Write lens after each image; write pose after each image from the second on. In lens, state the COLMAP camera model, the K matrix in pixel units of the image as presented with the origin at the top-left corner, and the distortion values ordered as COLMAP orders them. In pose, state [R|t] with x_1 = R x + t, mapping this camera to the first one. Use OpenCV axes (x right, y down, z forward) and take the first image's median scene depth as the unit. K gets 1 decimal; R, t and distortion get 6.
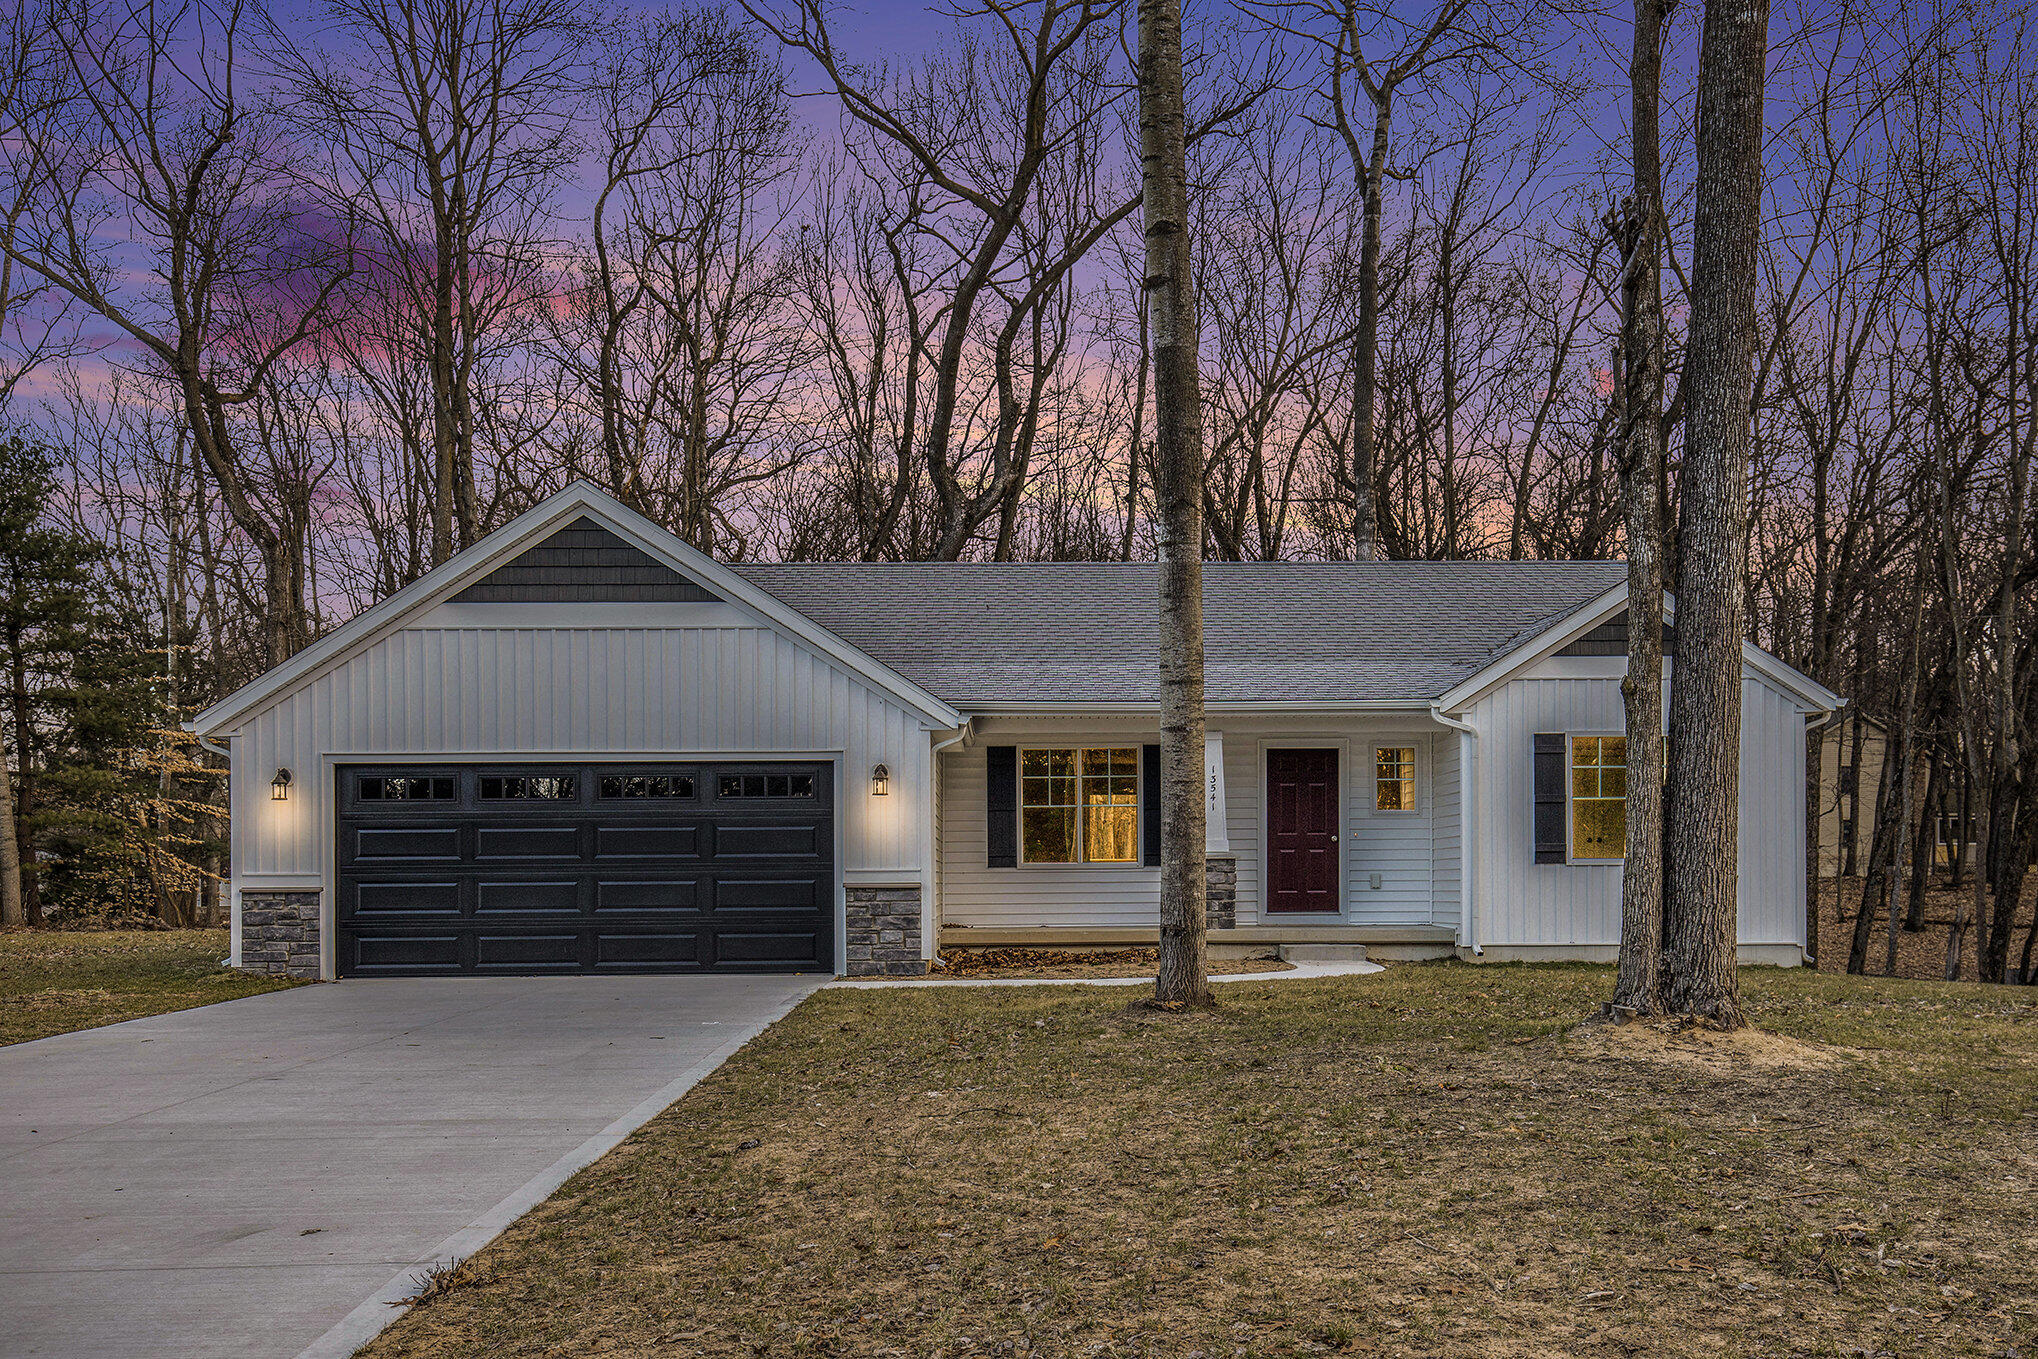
lens RADIAL K [[1680.5, 0, 1015.8], [0, 1680.5, 969.0], [0, 0, 1]] dist [0.003028, -0.042707]
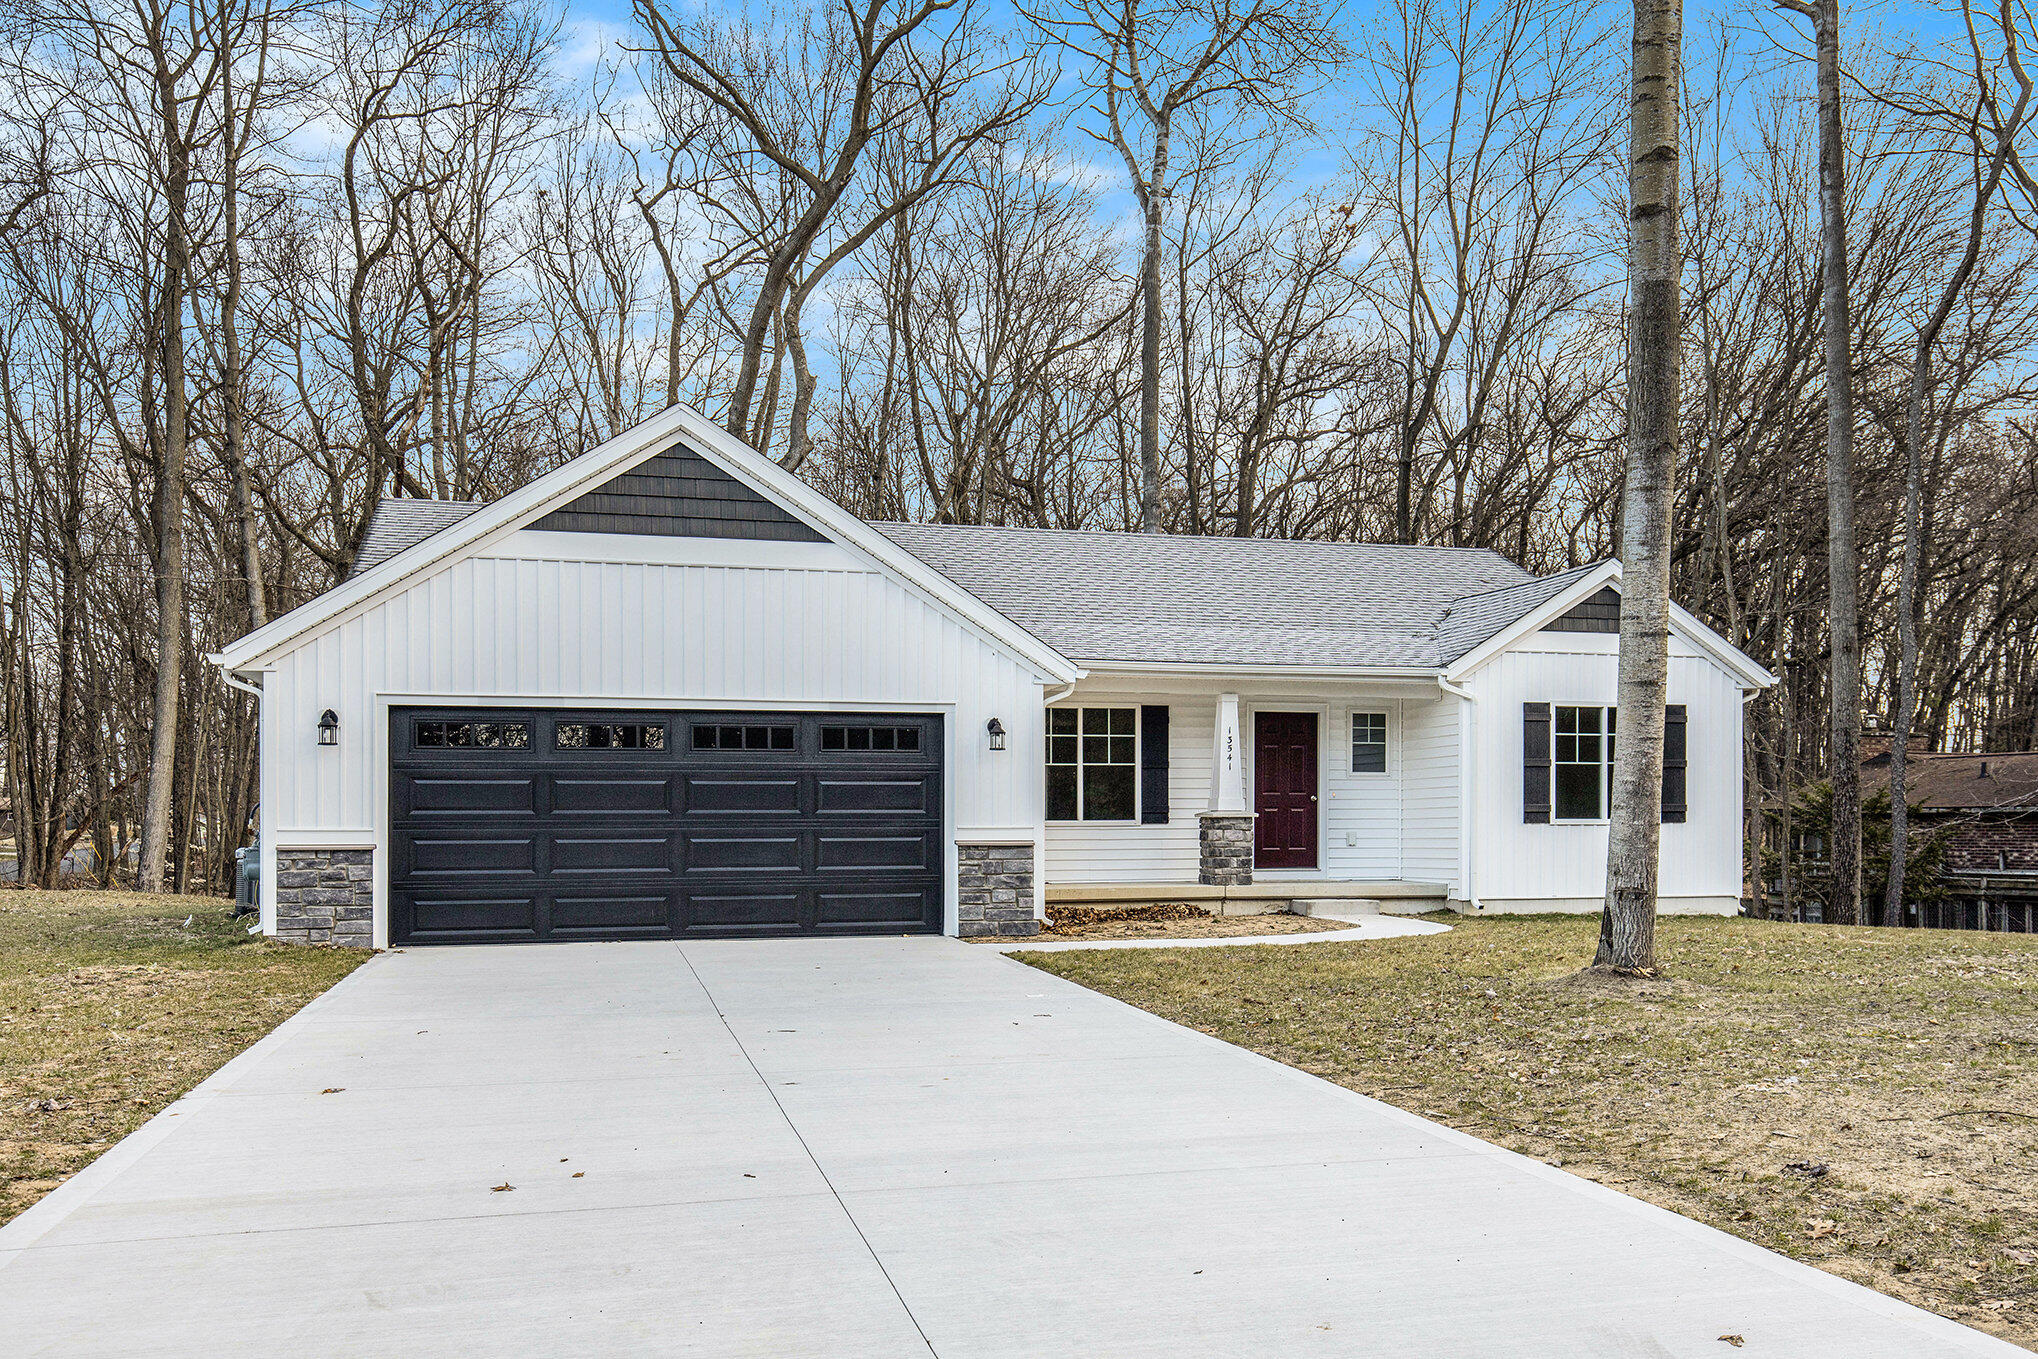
lens RADIAL K [[1528.8, 0, 1023.4], [0, 1528.8, 905.8], [0, 0, 1]] dist [0.008767, -0.028313]
pose [[0.972590, -0.008008, 0.232388, -0.237076], [0.009135, 0.999951, -0.003777, -0.008953], [-0.232347, 0.005796, 0.972616, 0.122356]]
